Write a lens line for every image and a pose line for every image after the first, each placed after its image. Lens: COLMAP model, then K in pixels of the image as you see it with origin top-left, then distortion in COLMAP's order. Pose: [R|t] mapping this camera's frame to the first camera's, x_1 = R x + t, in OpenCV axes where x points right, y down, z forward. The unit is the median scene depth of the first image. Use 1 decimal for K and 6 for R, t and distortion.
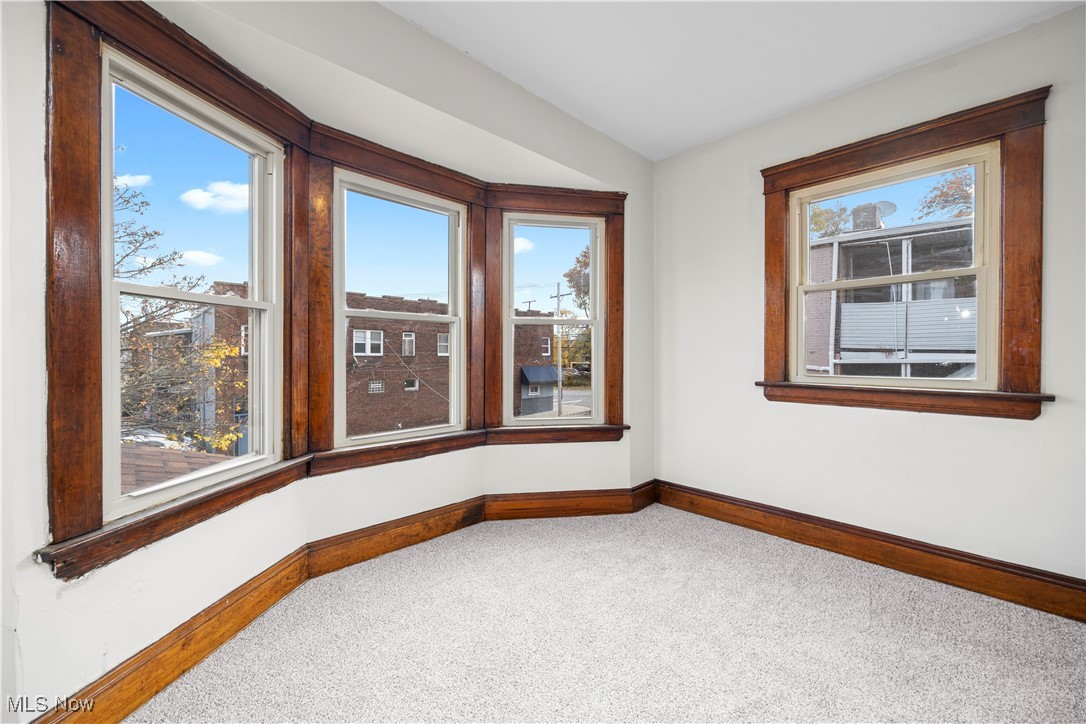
lens RADIAL K [[428.7, 0, 539.6], [0, 428.7, 354.6], [0, 0, 1]] dist [-0.005346, -0.000194]
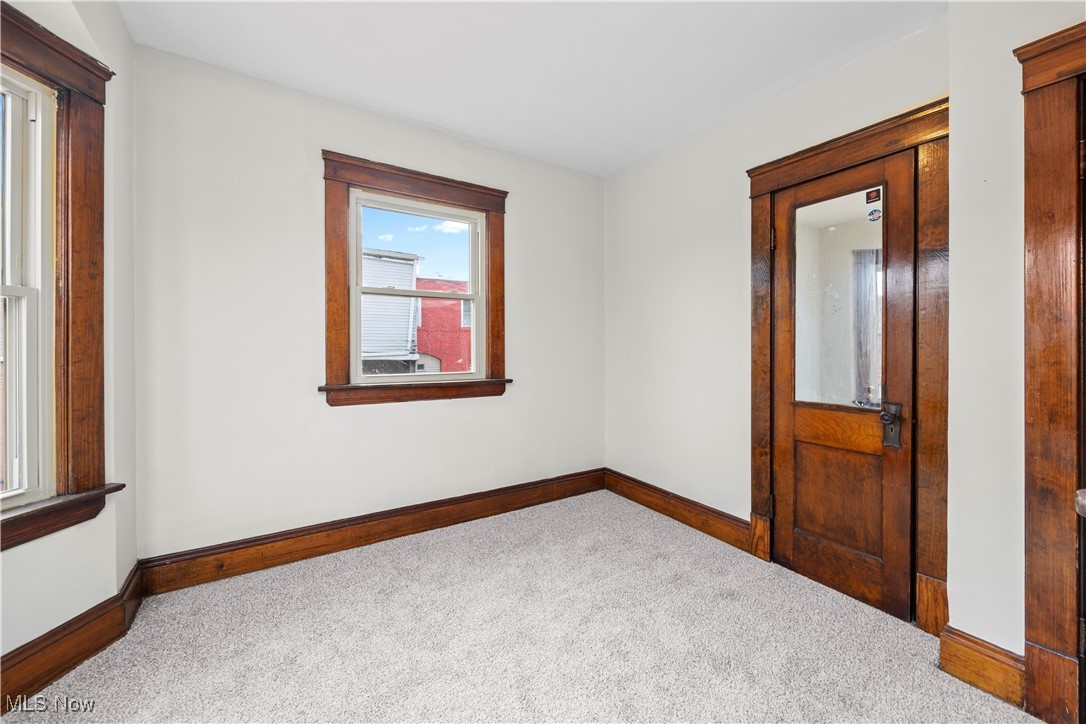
lens RADIAL K [[428.7, 0, 539.6], [0, 428.7, 354.6], [0, 0, 1]] dist [-0.005346, -0.000194]
pose [[0.173334, -0.005179, 0.984849, -0.285612], [0.006057, 0.999973, 0.004192, -0.004443], [-0.984844, 0.005239, 0.173361, 0.407073]]
